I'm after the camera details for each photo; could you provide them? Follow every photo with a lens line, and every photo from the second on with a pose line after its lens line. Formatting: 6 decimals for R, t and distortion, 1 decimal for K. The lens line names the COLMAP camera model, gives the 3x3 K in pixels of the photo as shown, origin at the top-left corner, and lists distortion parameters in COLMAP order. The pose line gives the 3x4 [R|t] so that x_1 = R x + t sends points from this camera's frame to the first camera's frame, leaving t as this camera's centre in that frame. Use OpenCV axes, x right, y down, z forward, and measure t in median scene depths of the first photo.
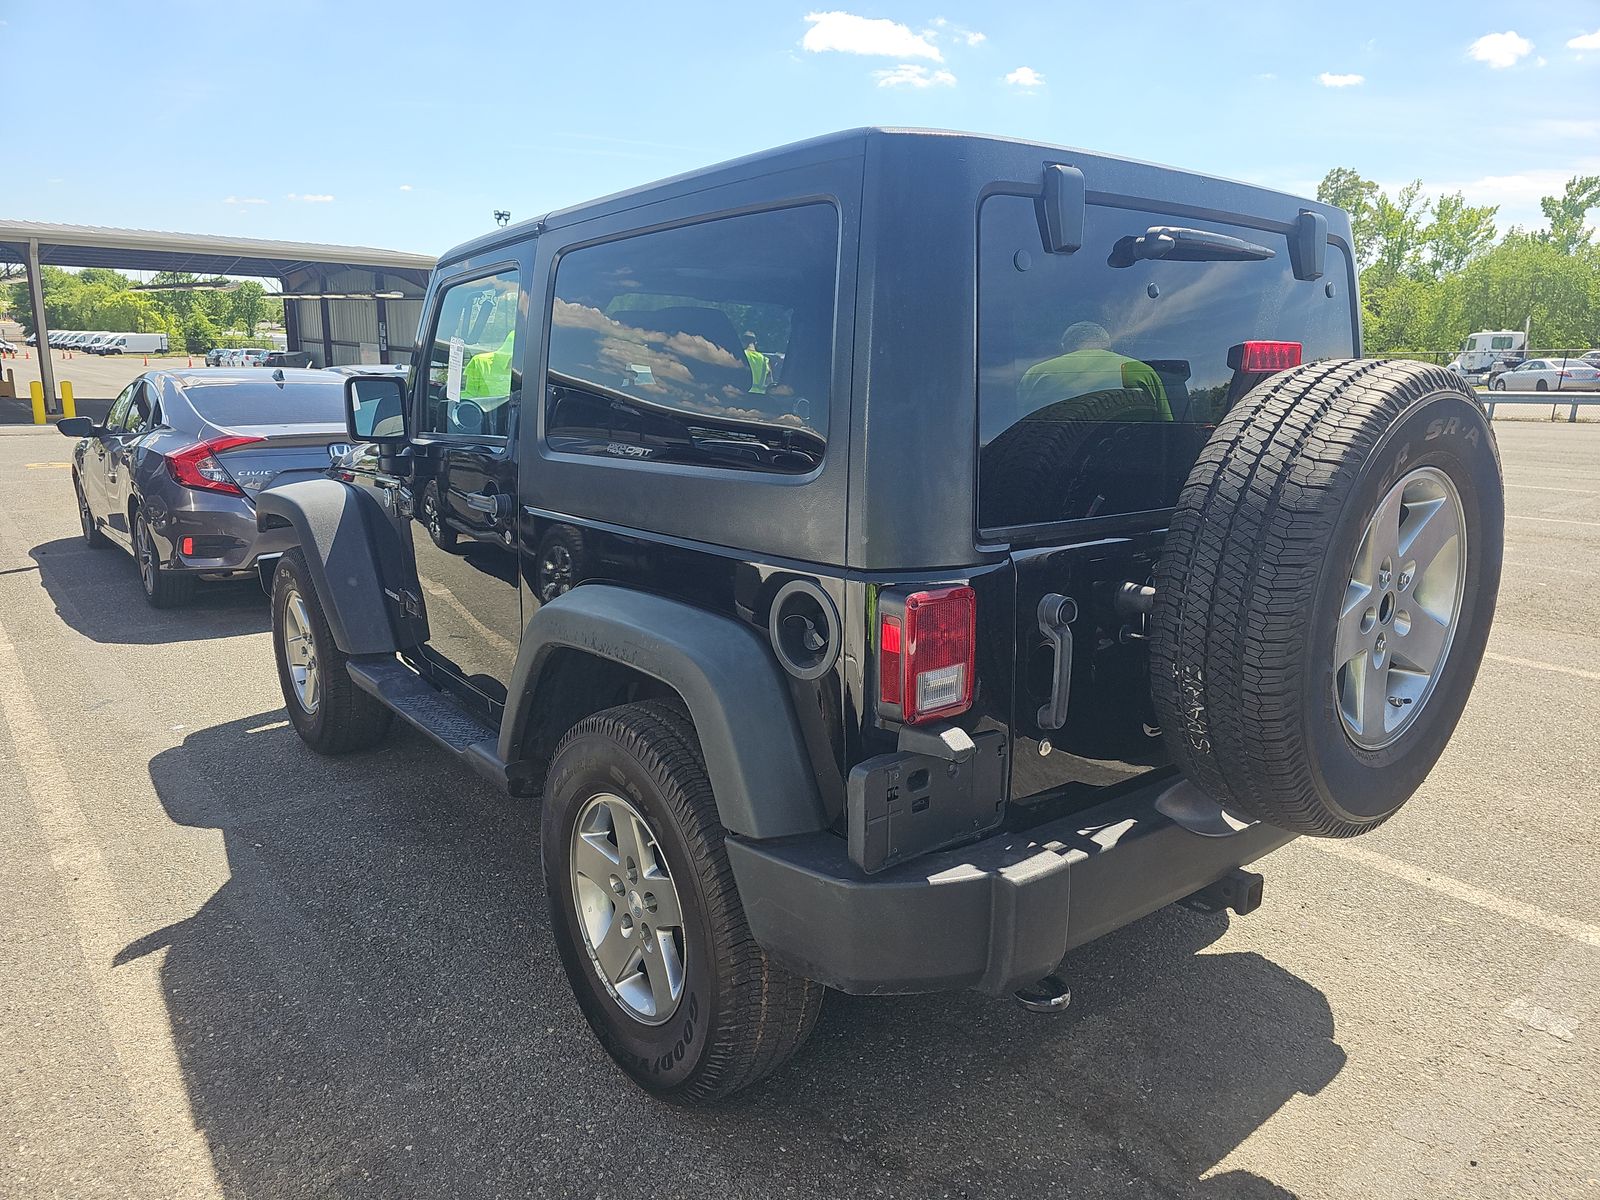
lens RADIAL K [[1080.7, 0, 795.6], [0, 1080.7, 594.1], [0, 0, 1]] dist [0.029879, -0.020860]
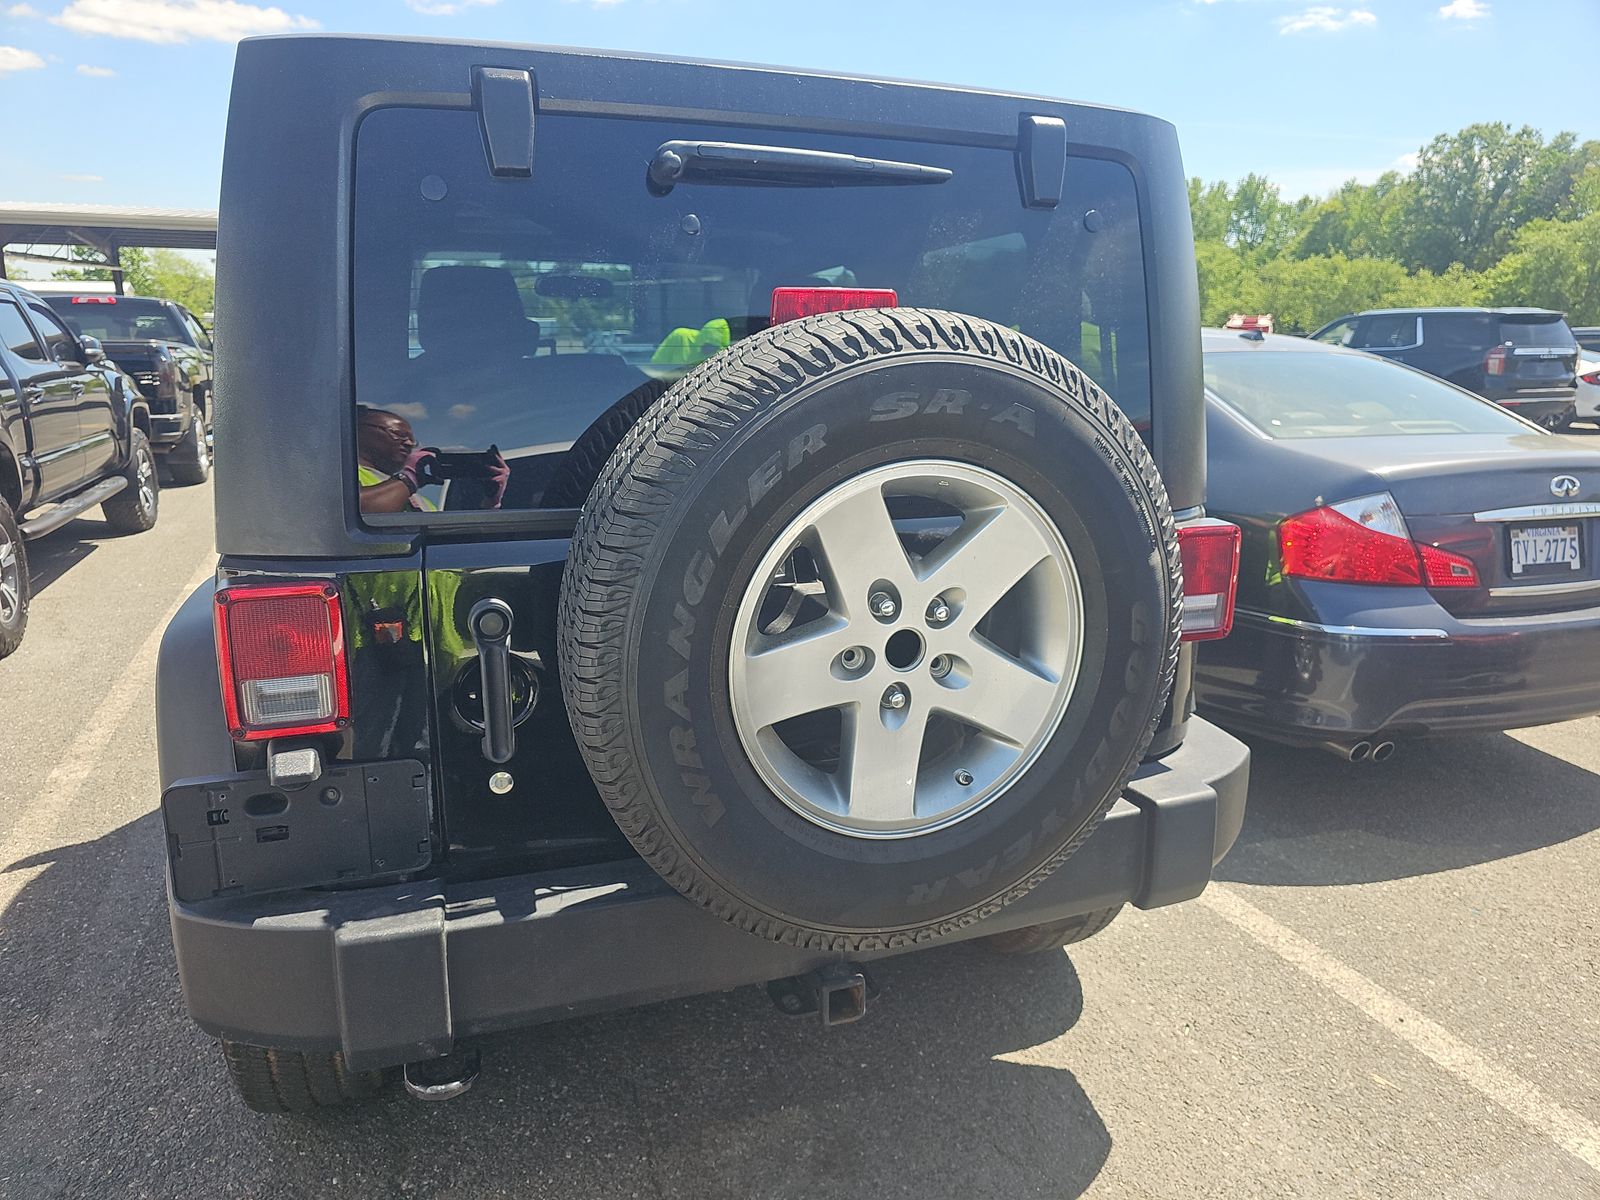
lens RADIAL K [[1080.7, 0, 794.3], [0, 1080.7, 604.0], [0, 0, 1]] dist [0.029879, -0.020860]
pose [[0.948368, 0.073170, -0.308616, 0.486886], [-0.065117, 0.997216, 0.036326, -0.028826], [0.310415, -0.014355, 0.950493, 0.200377]]
